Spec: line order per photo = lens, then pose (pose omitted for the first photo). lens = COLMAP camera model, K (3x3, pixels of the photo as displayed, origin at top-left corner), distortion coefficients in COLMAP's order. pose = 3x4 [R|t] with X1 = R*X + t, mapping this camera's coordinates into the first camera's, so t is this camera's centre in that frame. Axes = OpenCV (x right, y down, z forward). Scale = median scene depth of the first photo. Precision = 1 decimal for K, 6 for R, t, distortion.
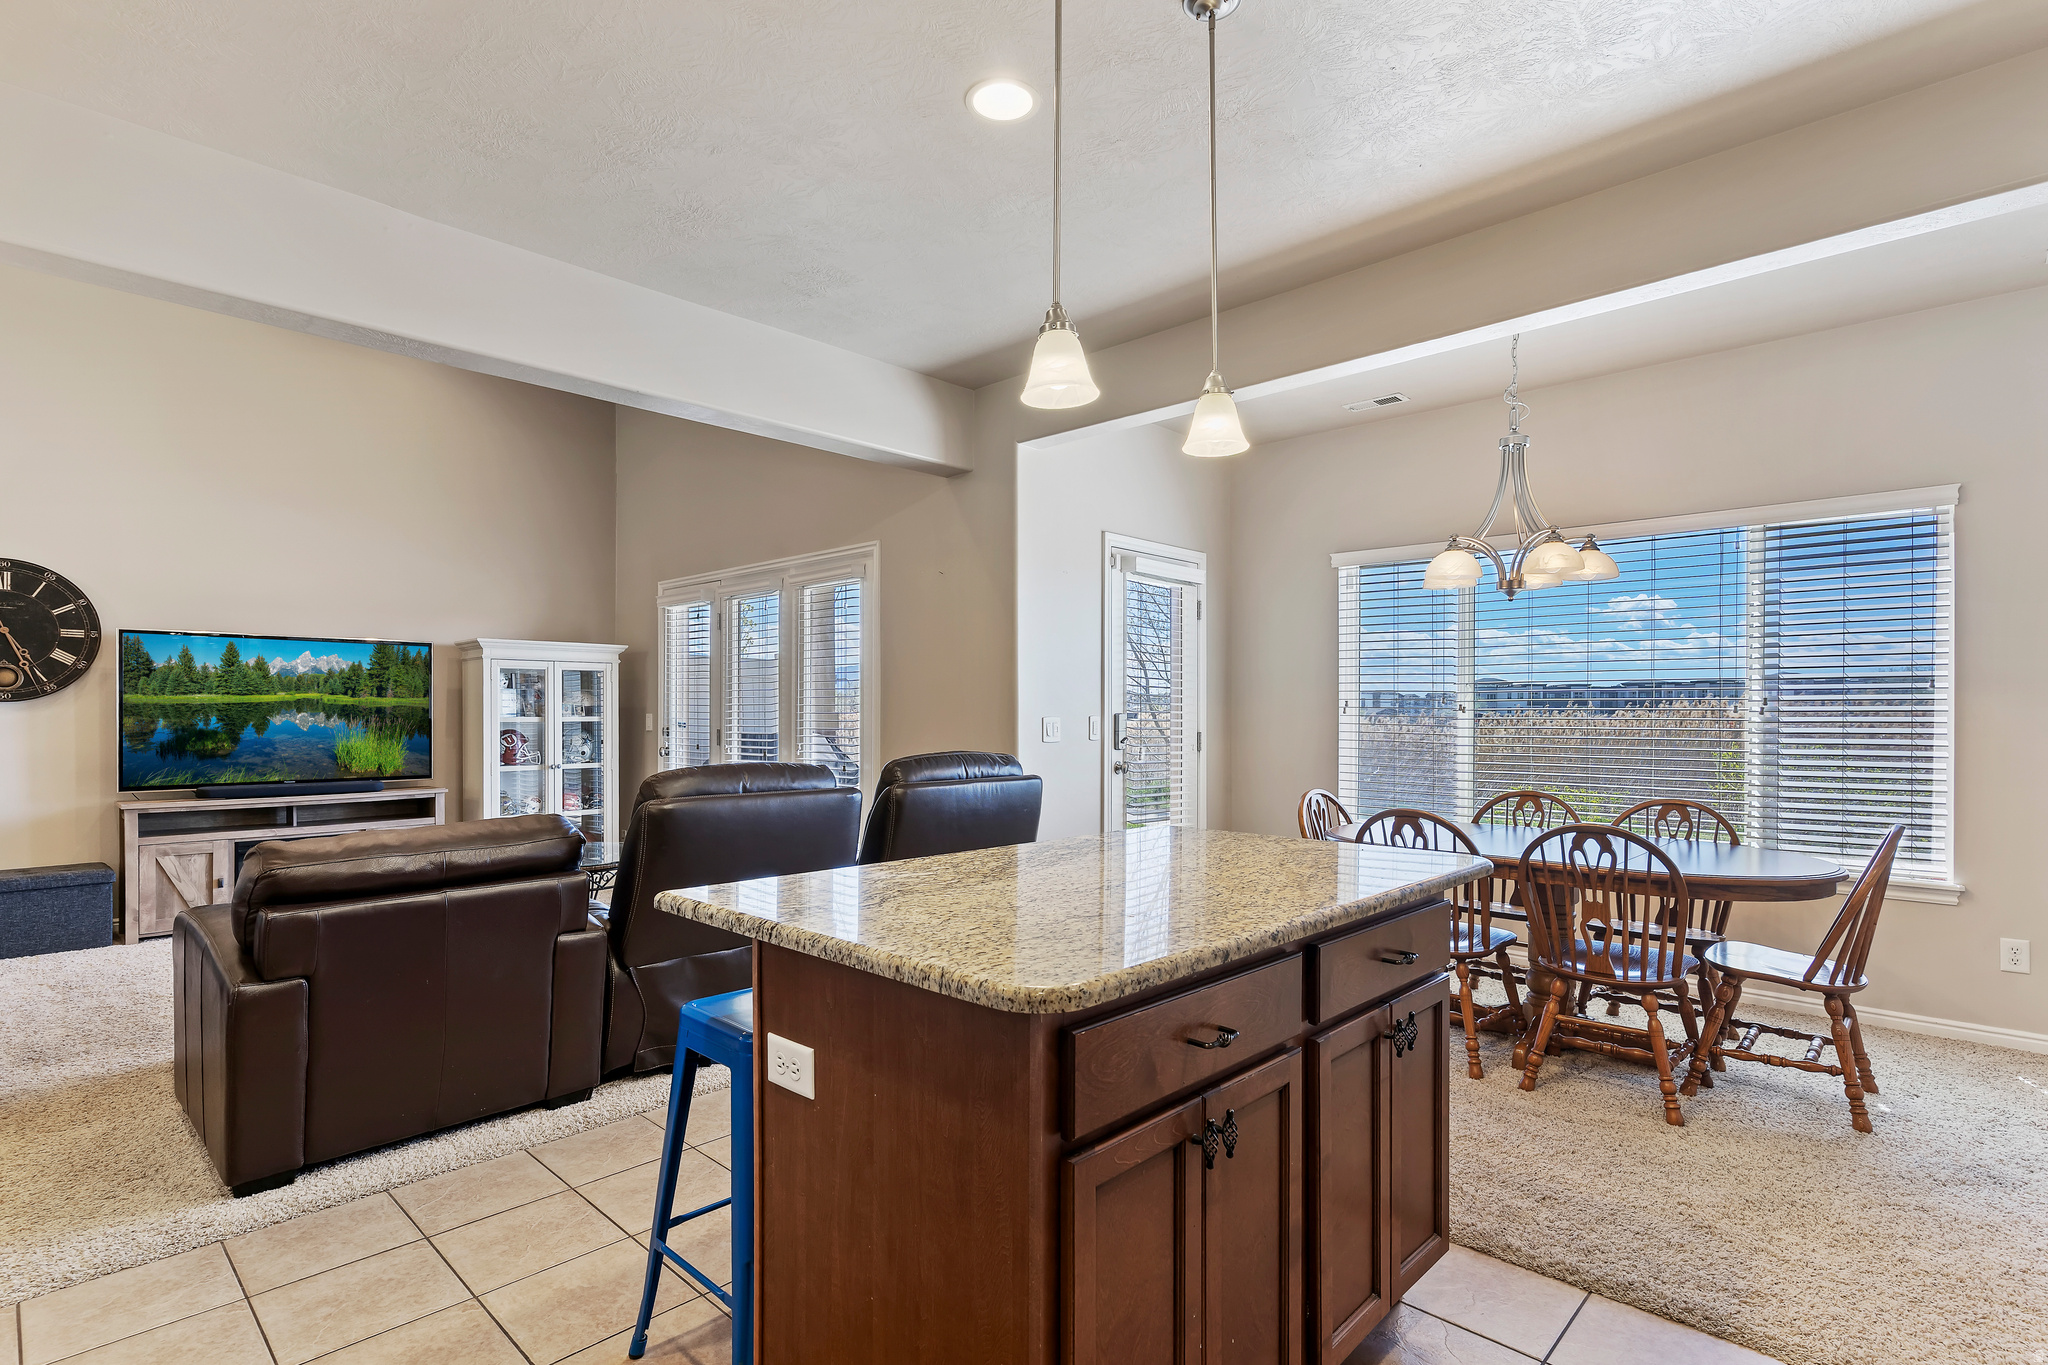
lens RADIAL K [[975.8, 0, 1026.1], [0, 975.8, 710.9], [0, 0, 1]] dist [-0.006317, 0.002553]
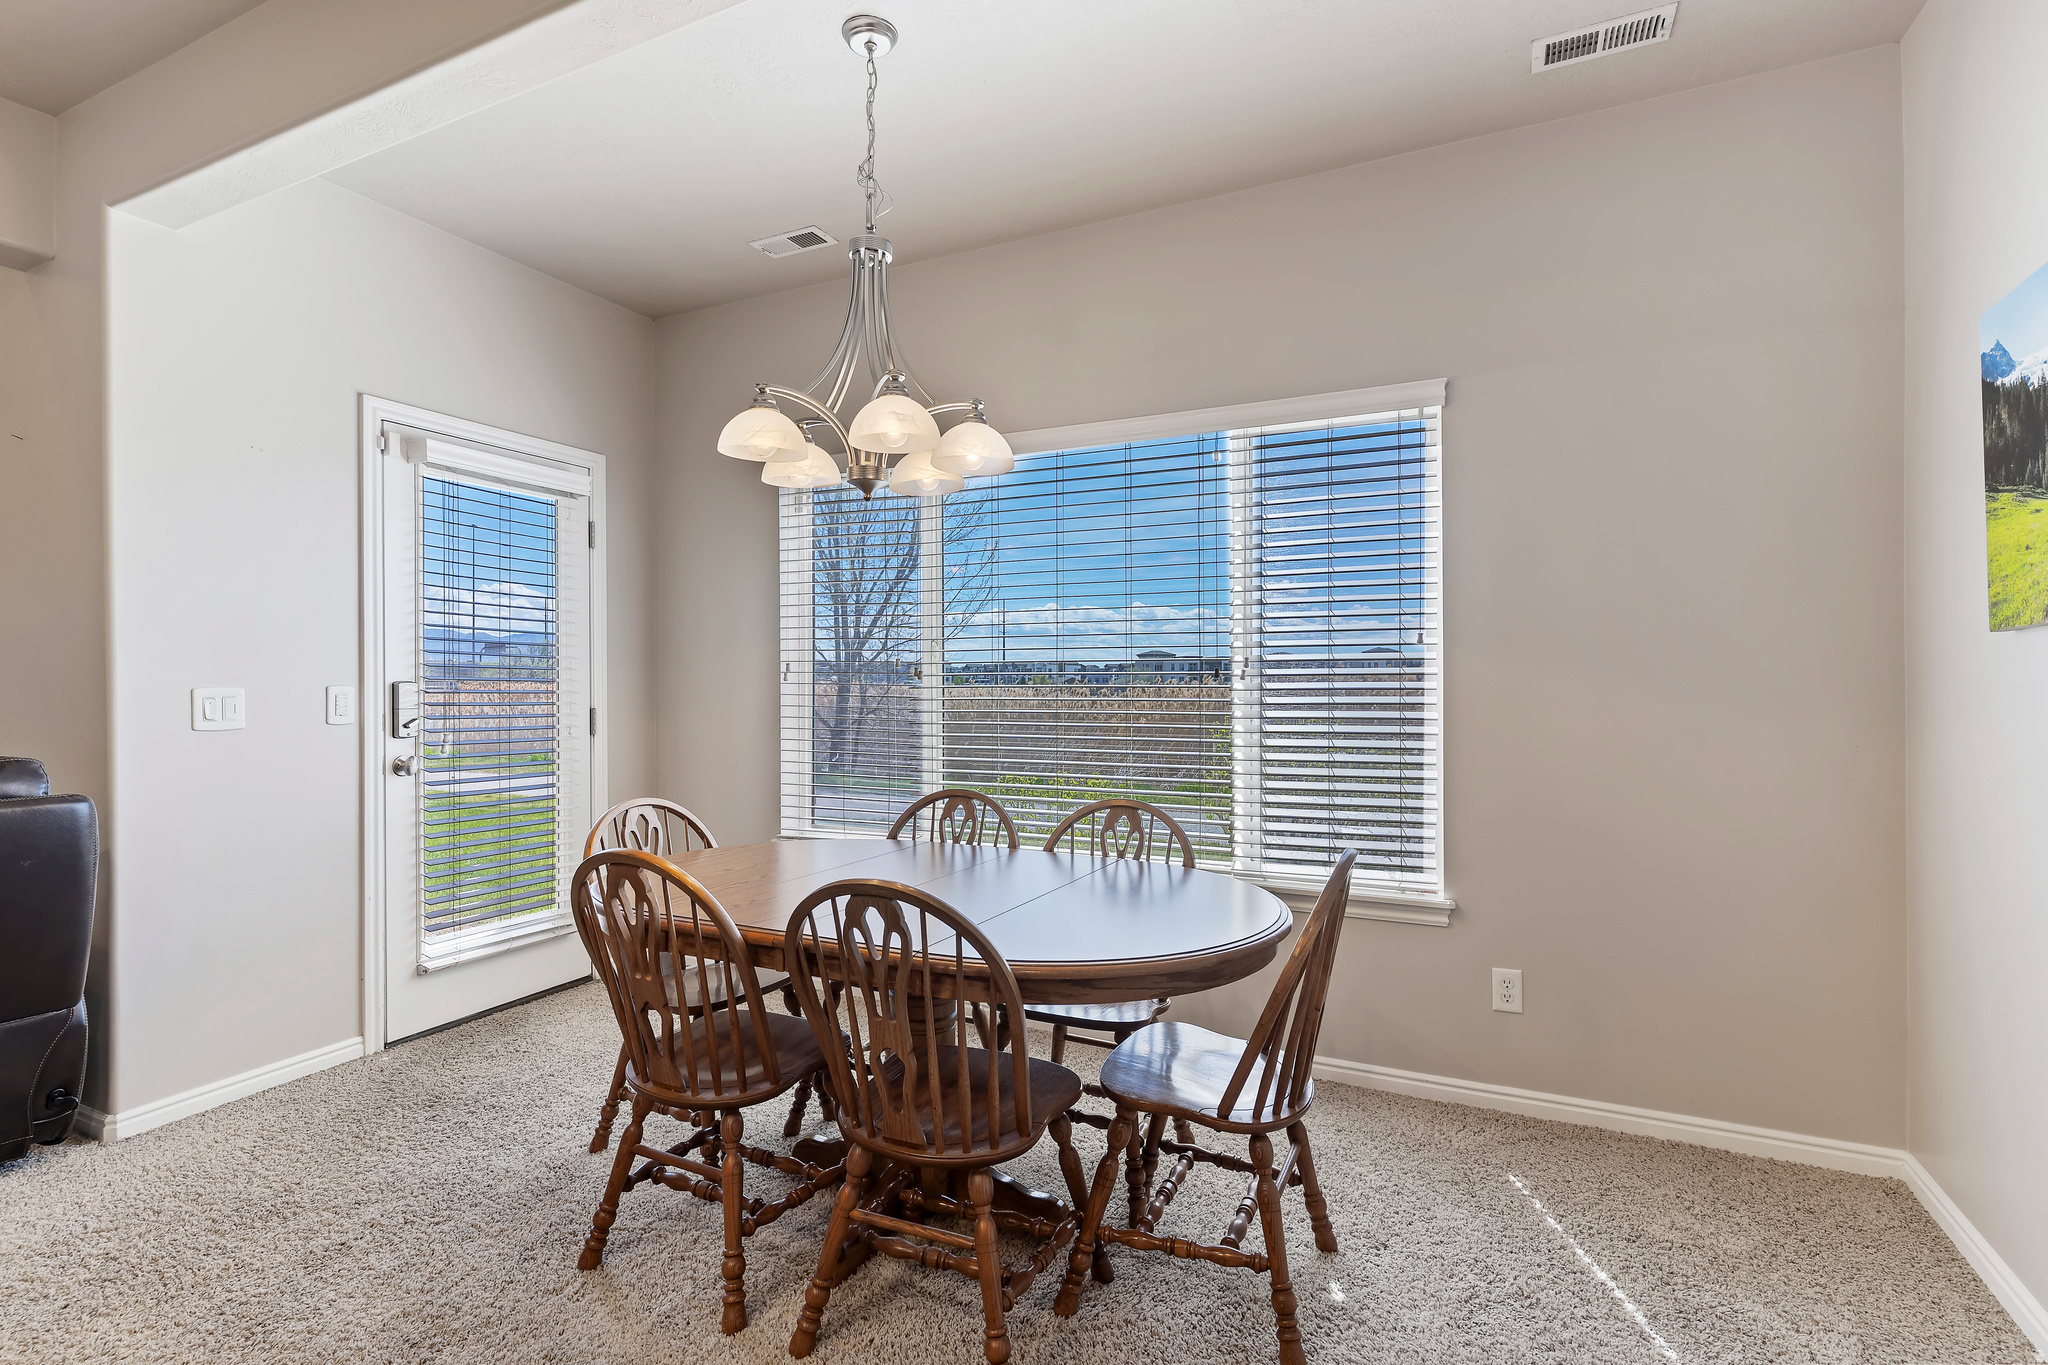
lens RADIAL K [[975.8, 0, 1030.0], [0, 975.8, 672.0], [0, 0, 1]] dist [-0.006317, 0.002553]
pose [[0.949593, 0.001158, 0.313483, 0.391080], [0.002561, 0.999931, -0.011450, 0.006339], [-0.313475, 0.011676, 0.949525, 0.359646]]
